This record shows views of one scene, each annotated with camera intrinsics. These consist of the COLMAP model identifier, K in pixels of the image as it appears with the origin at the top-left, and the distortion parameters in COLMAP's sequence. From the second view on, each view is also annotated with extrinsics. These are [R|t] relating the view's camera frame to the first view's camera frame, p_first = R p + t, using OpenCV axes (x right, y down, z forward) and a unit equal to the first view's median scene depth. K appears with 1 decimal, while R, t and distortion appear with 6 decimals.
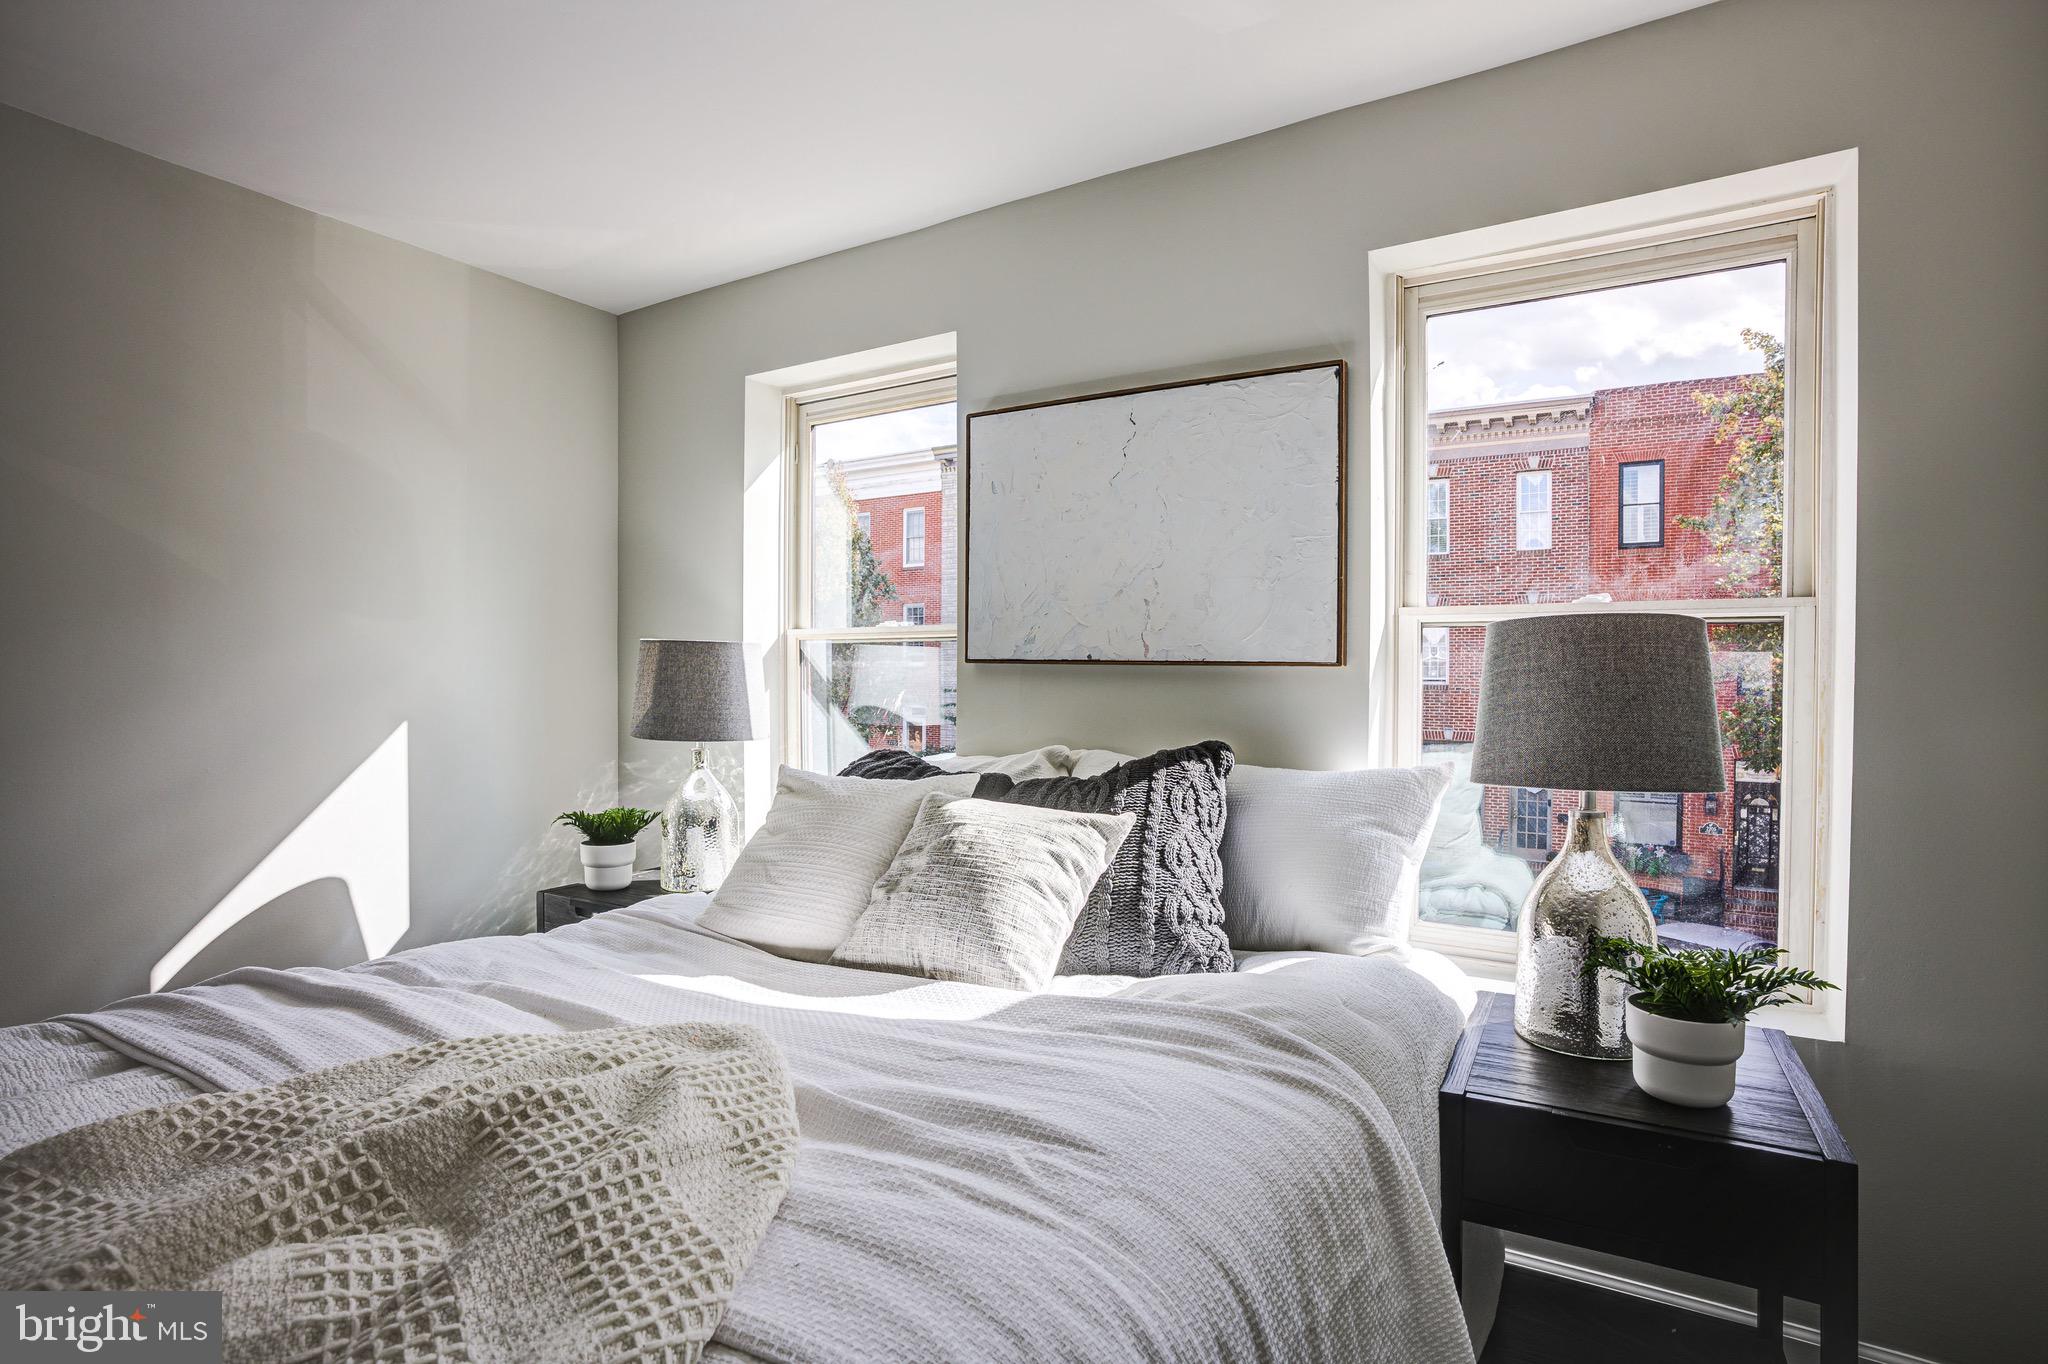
lens RADIAL K [[1008.1, 0, 1004.9], [0, 1008.1, 687.8], [0, 0, 1]] dist [-0.083032, 0.039474]
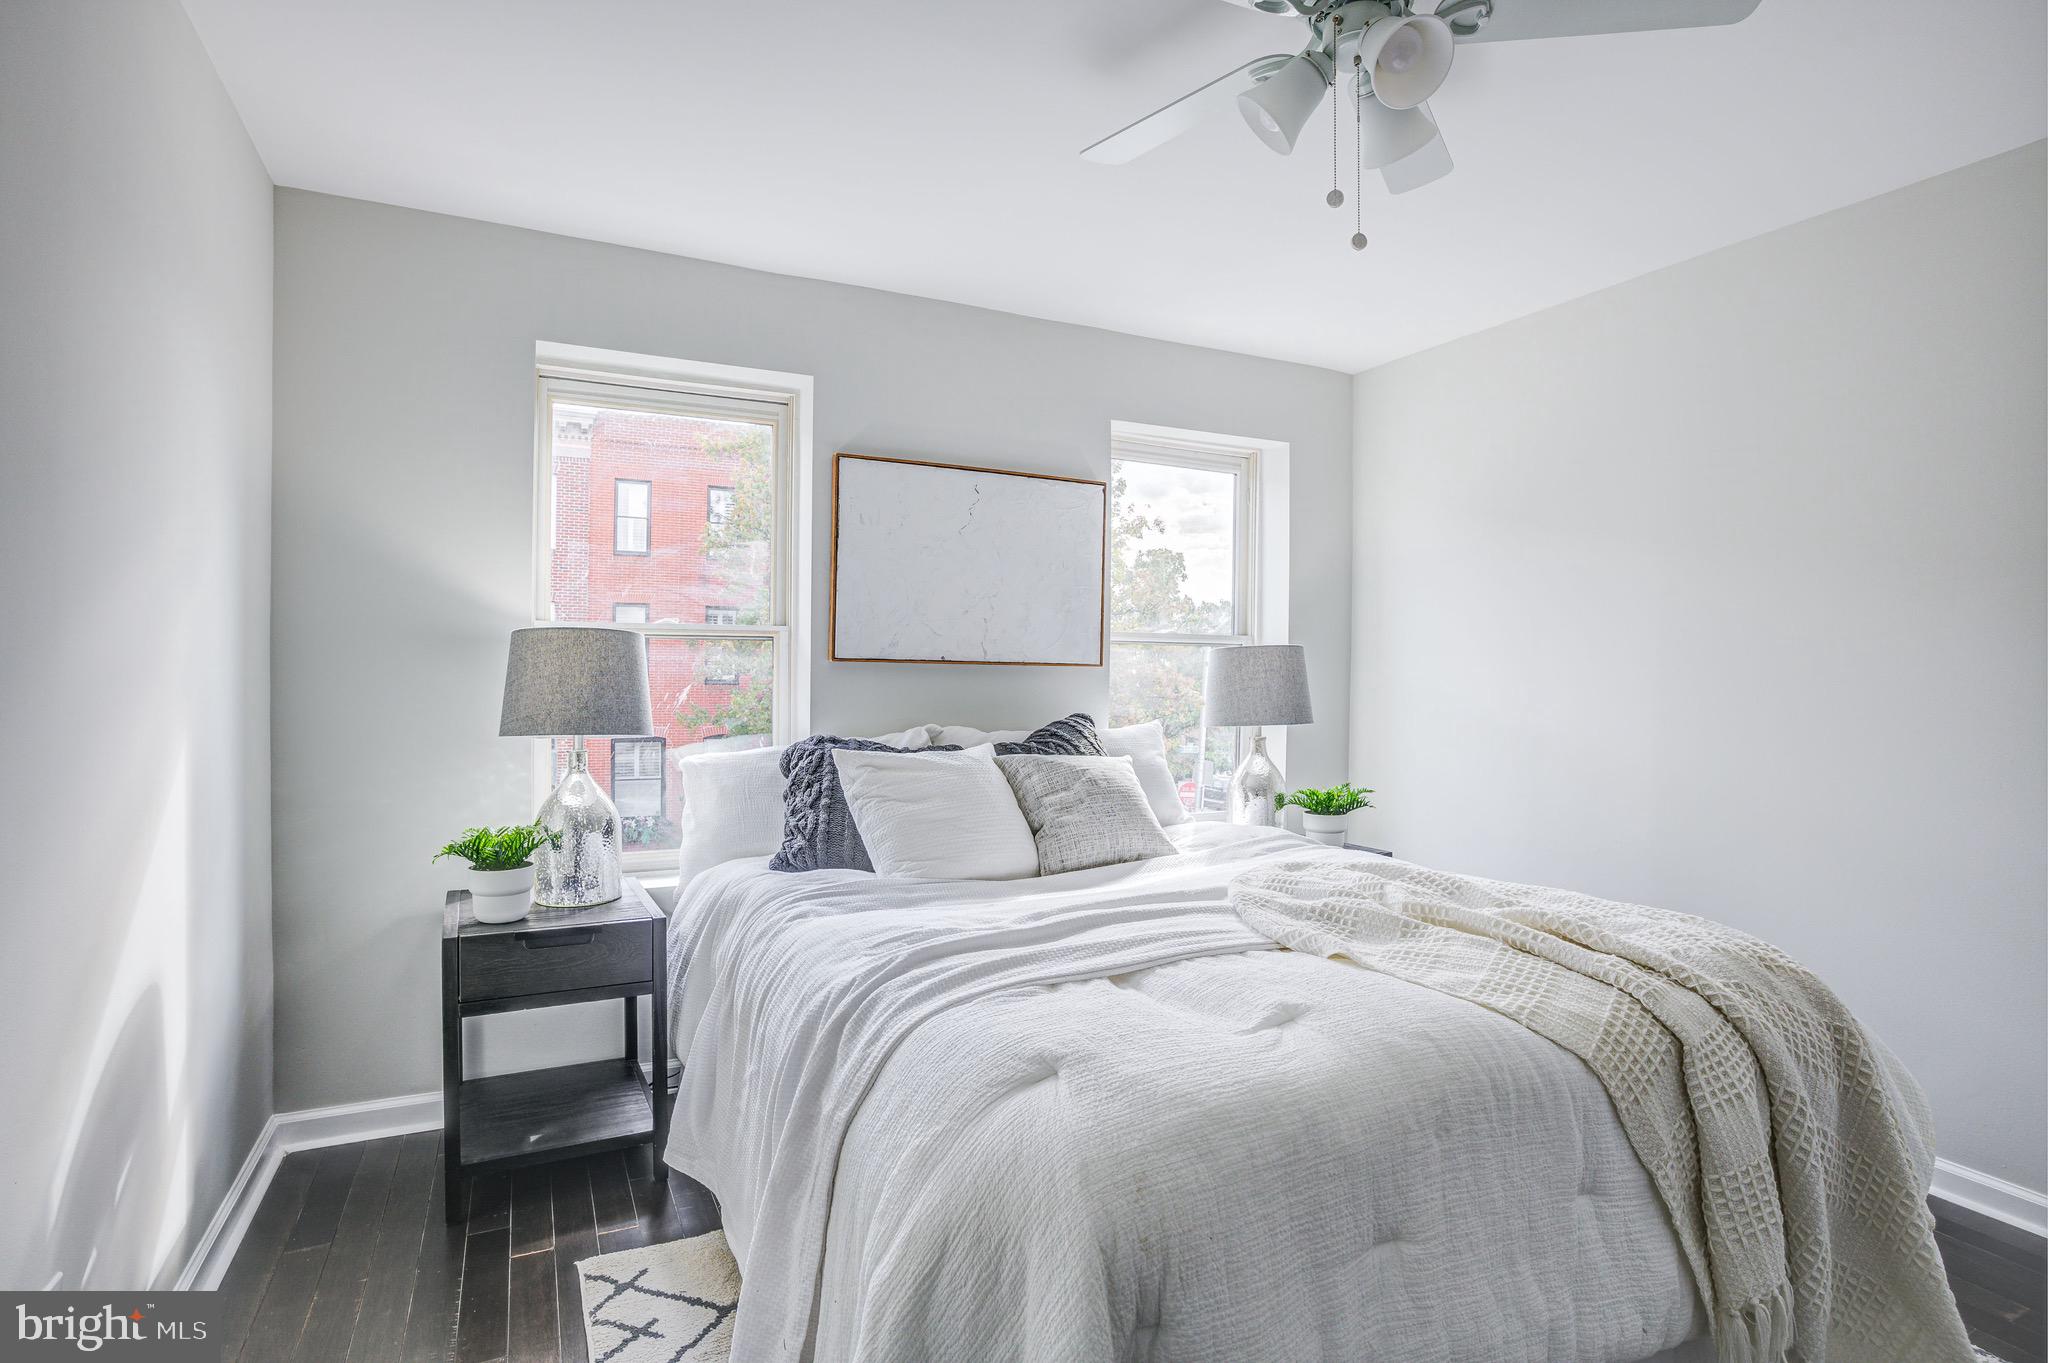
lens RADIAL K [[1008.1, 0, 1004.9], [0, 1008.1, 687.3], [0, 0, 1]] dist [-0.083032, 0.039474]
pose [[0.533902, -0.009827, 0.845490, -1.013297], [0.003421, 0.999949, 0.009462, -0.003484], [-0.845540, -0.002159, 0.533908, 0.205180]]
